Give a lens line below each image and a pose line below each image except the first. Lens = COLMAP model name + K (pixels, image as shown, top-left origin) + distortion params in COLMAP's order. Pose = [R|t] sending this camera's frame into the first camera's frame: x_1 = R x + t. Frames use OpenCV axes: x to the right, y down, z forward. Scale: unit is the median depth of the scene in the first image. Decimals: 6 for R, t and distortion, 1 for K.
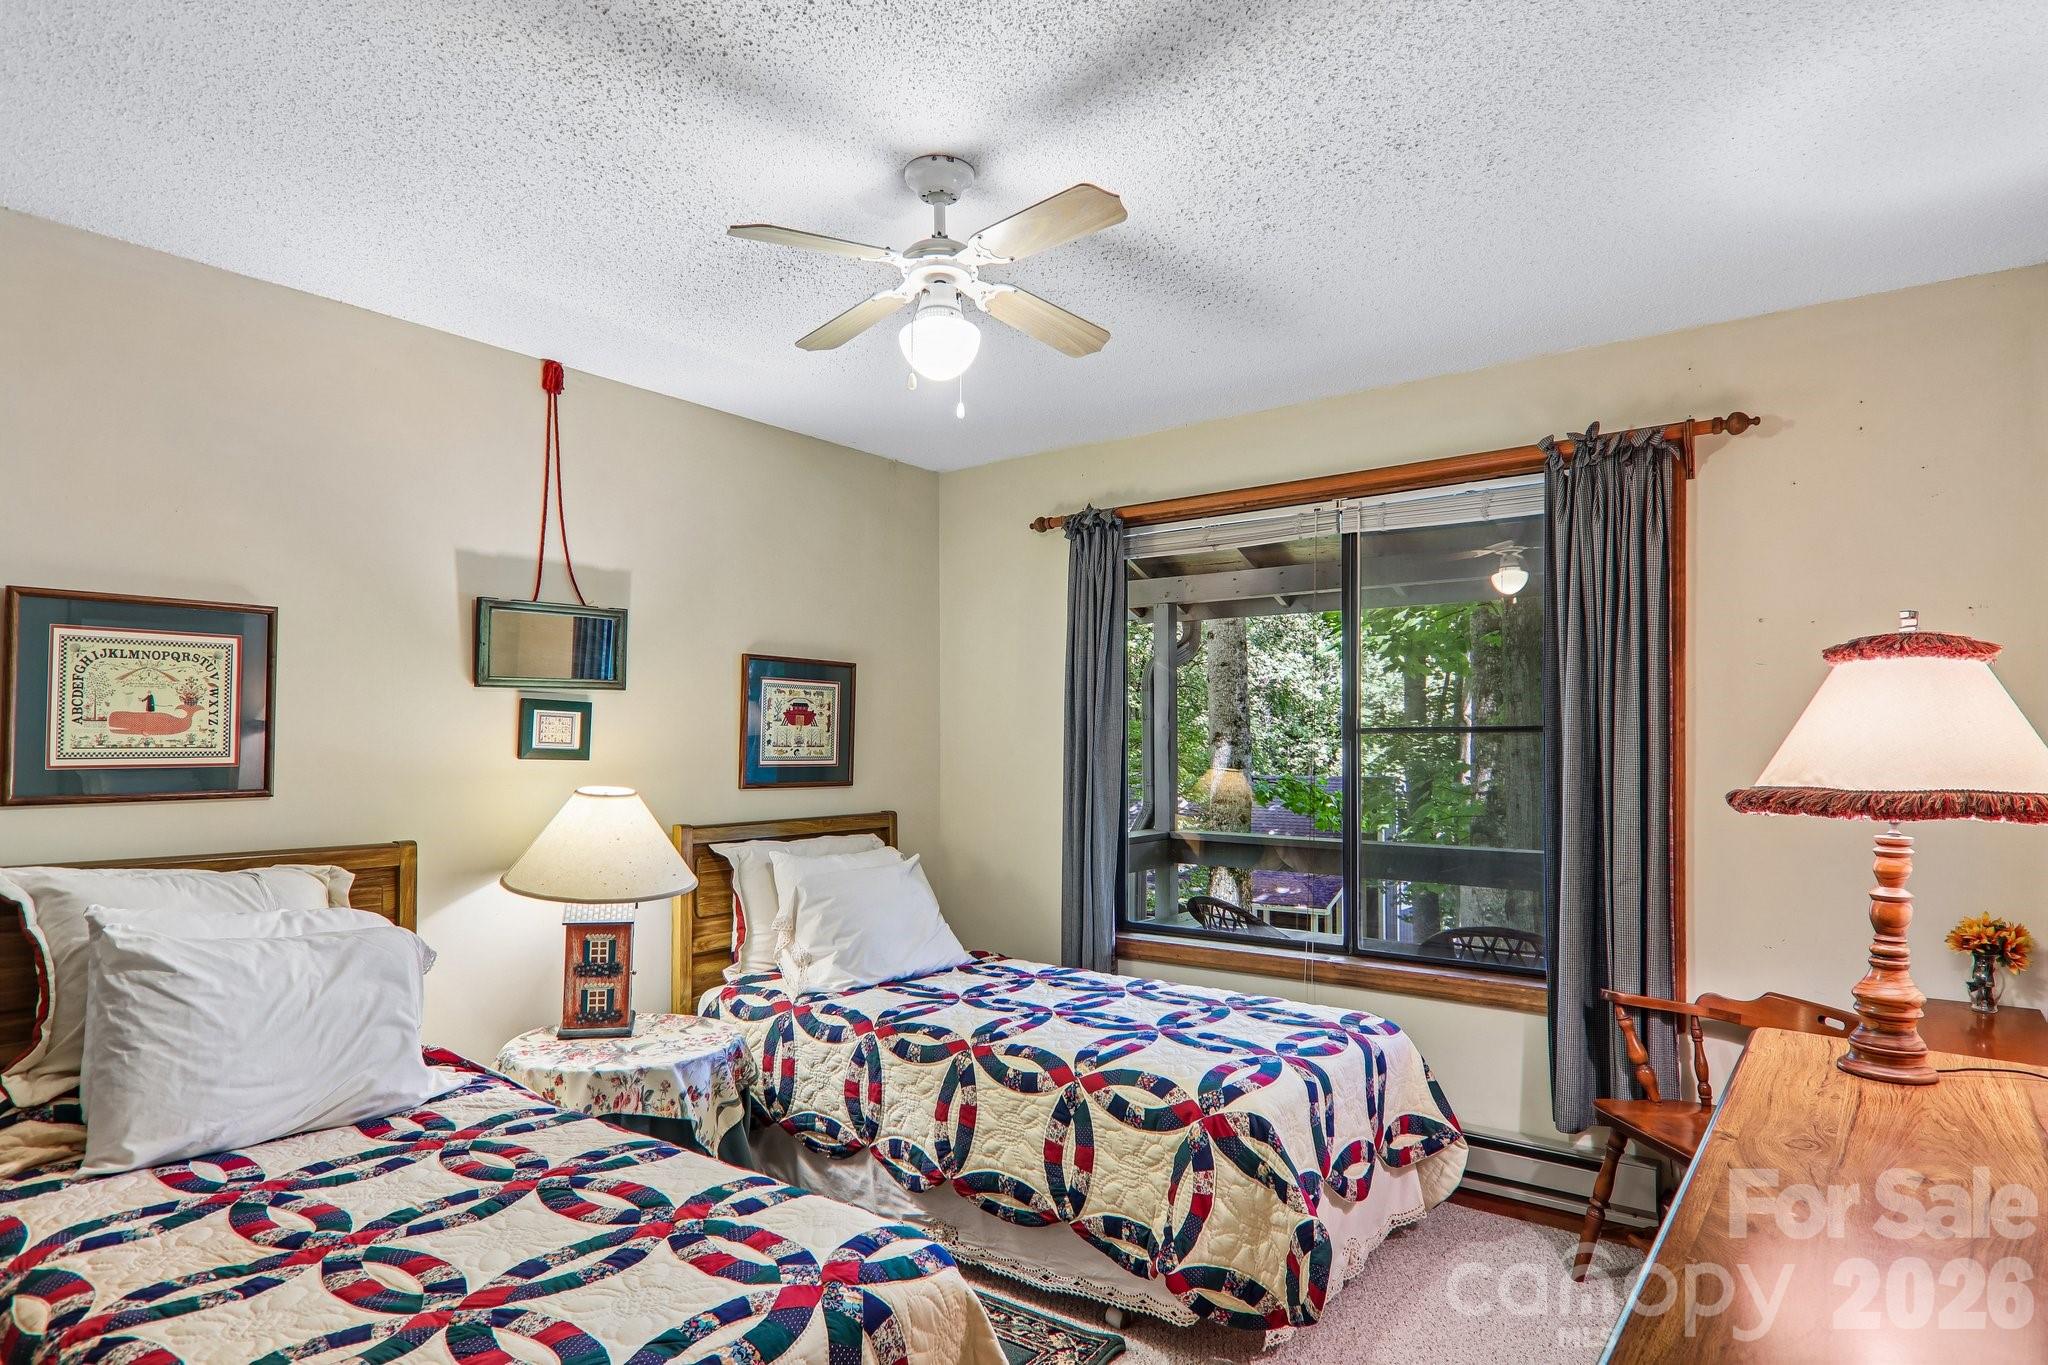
lens RADIAL K [[1169.2, 0, 1027.2], [0, 1169.2, 693.1], [0, 0, 1]] dist [0.002012, -0.019581]
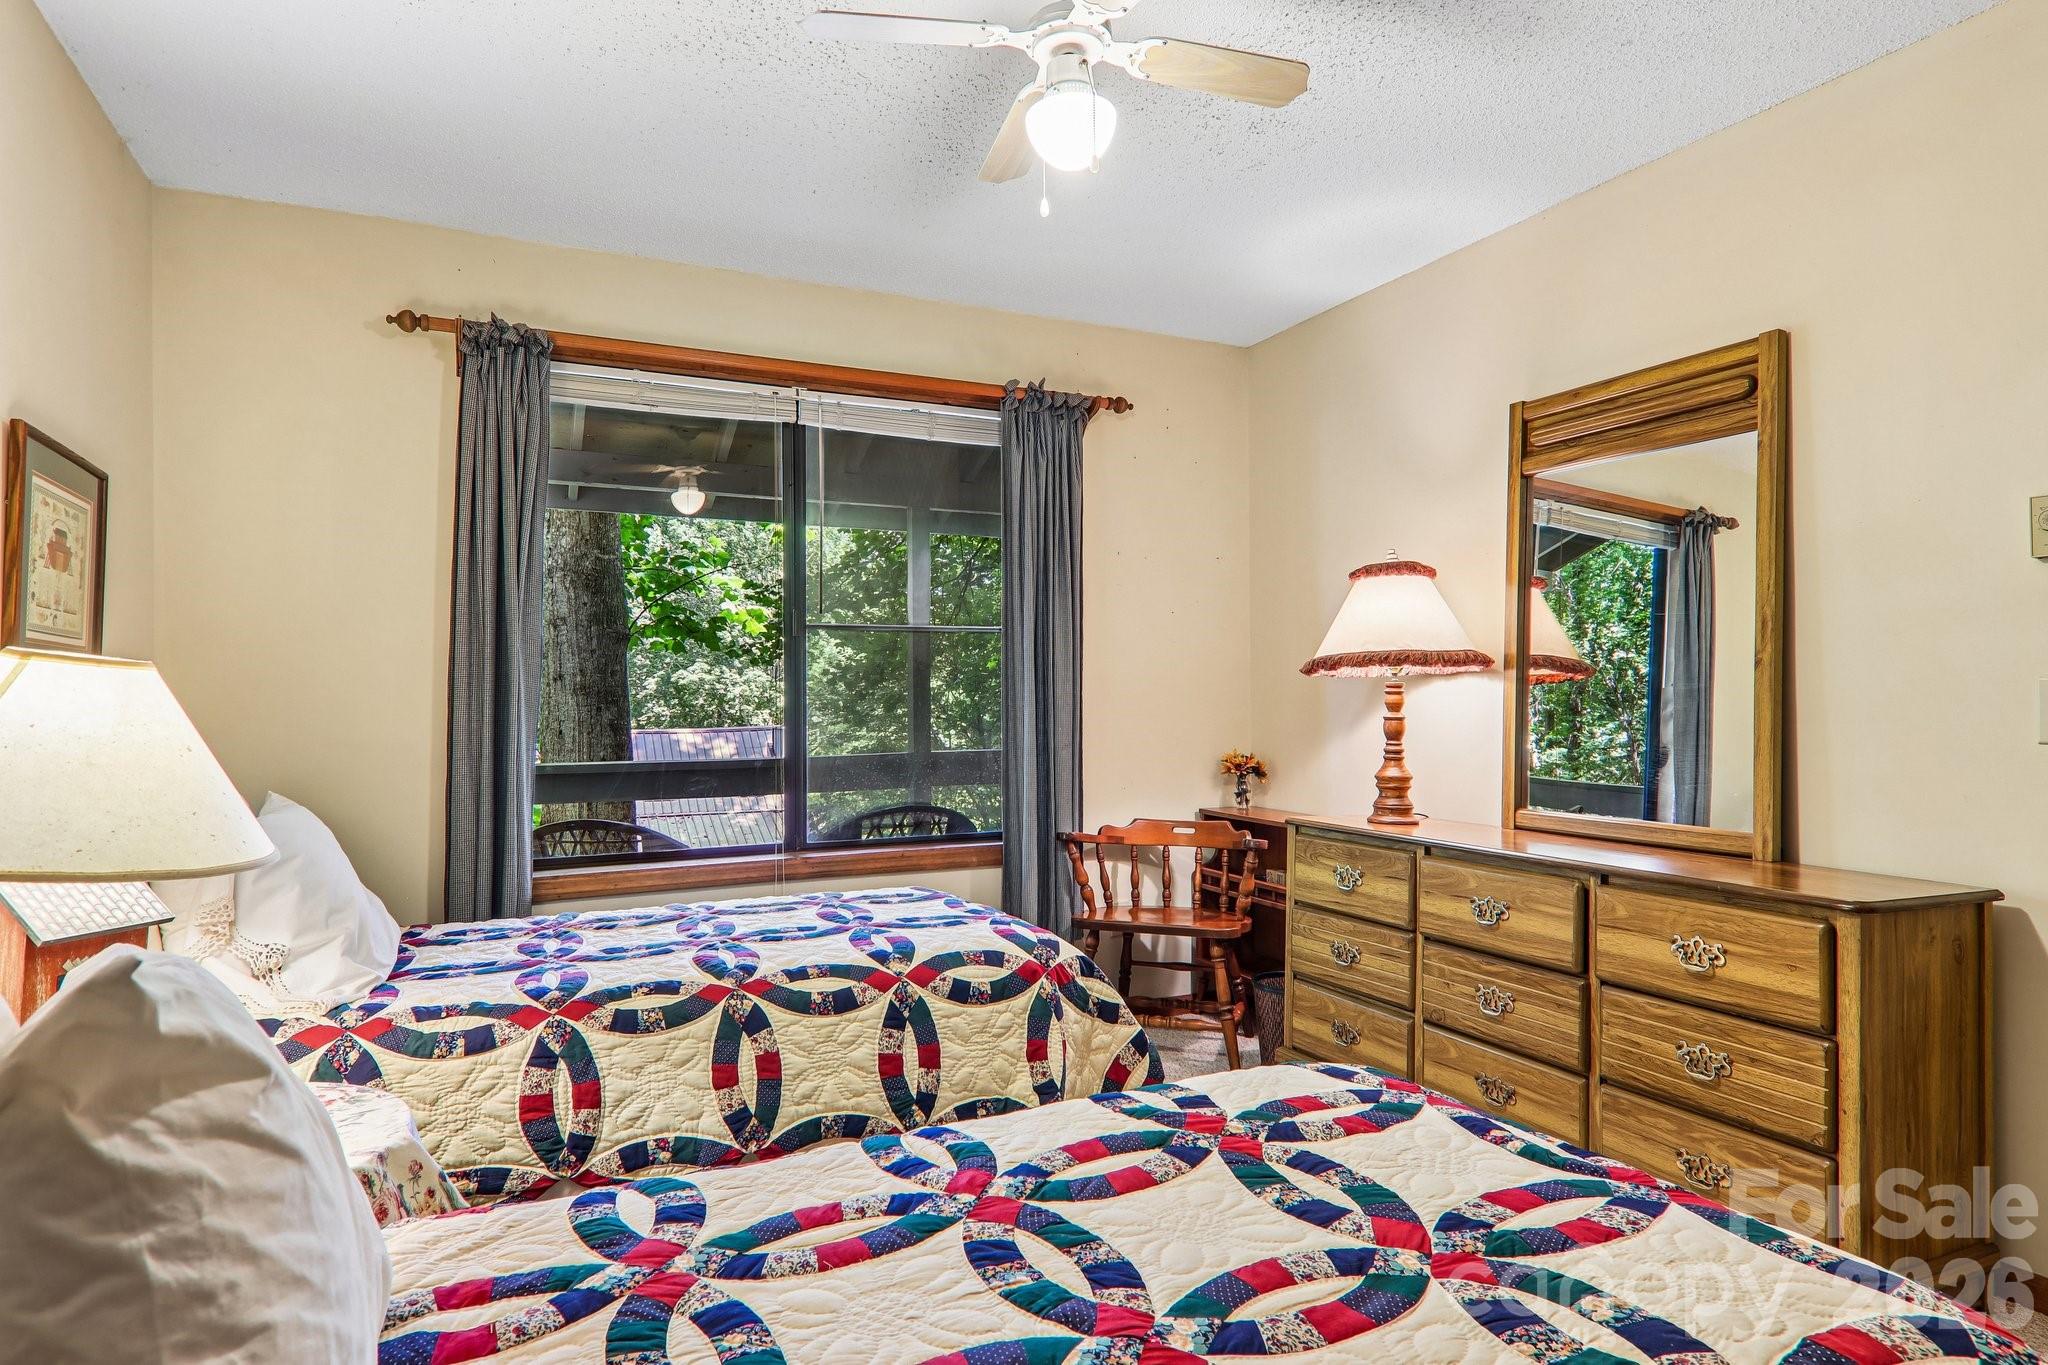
lens RADIAL K [[1181.0, 0, 1031.6], [0, 1181.0, 710.1], [0, 0, 1]] dist [0.032873, -0.036933]
pose [[0.438932, -0.012260, 0.898437, -0.736342], [-0.029251, 0.999182, 0.027926, 0.094912], [-0.898044, -0.038538, 0.438214, 0.519011]]
